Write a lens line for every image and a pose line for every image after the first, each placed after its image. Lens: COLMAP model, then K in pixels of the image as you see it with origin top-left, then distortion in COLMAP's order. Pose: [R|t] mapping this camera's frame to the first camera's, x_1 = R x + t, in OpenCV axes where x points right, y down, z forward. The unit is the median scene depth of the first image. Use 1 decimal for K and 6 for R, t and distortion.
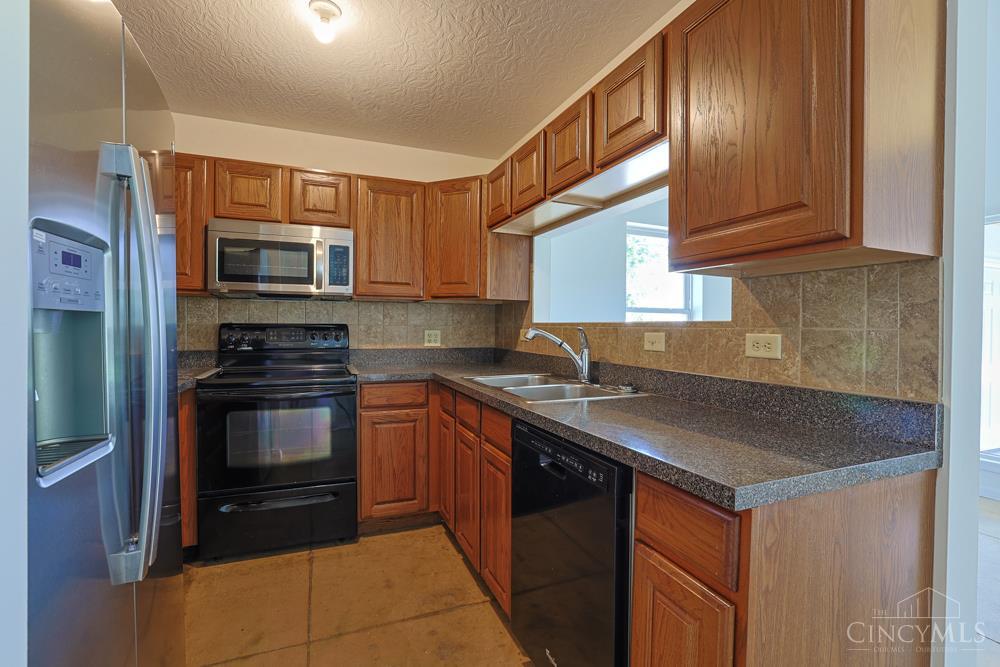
lens RADIAL K [[455.2, 0, 498.3], [0, 455.2, 332.9], [0, 0, 1]] dist [-0.045332, 0.017254]
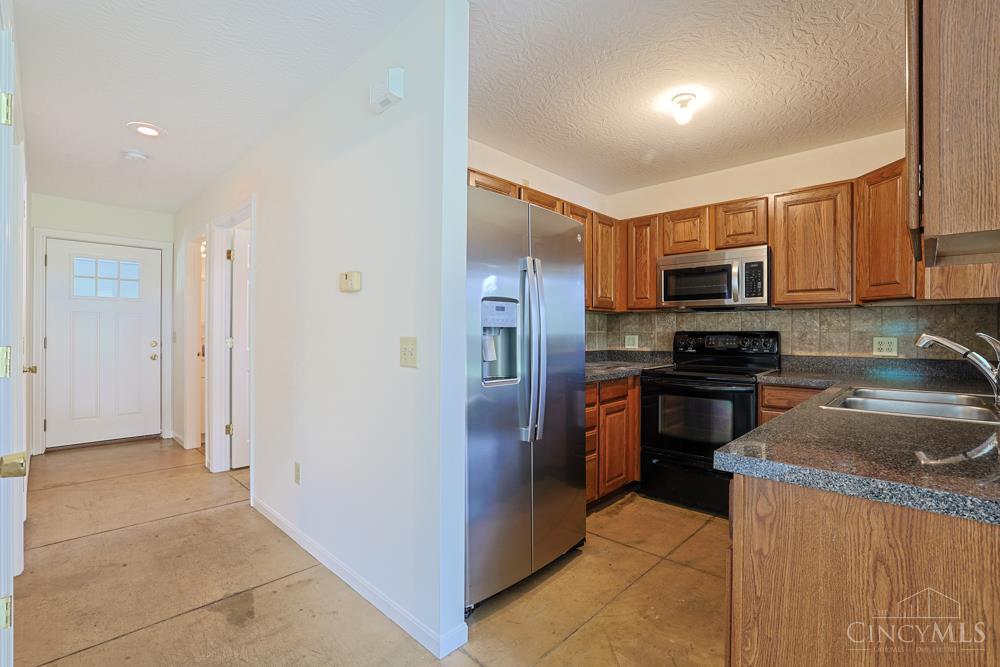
lens RADIAL K [[455.2, 0, 498.3], [0, 455.2, 332.9], [0, 0, 1]] dist [-0.045332, 0.017254]
pose [[0.405118, -0.005816, -0.914246, 0.404848], [-0.011172, 0.999874, -0.011311, 0.004275], [0.914196, 0.014797, 0.405002, -0.037449]]
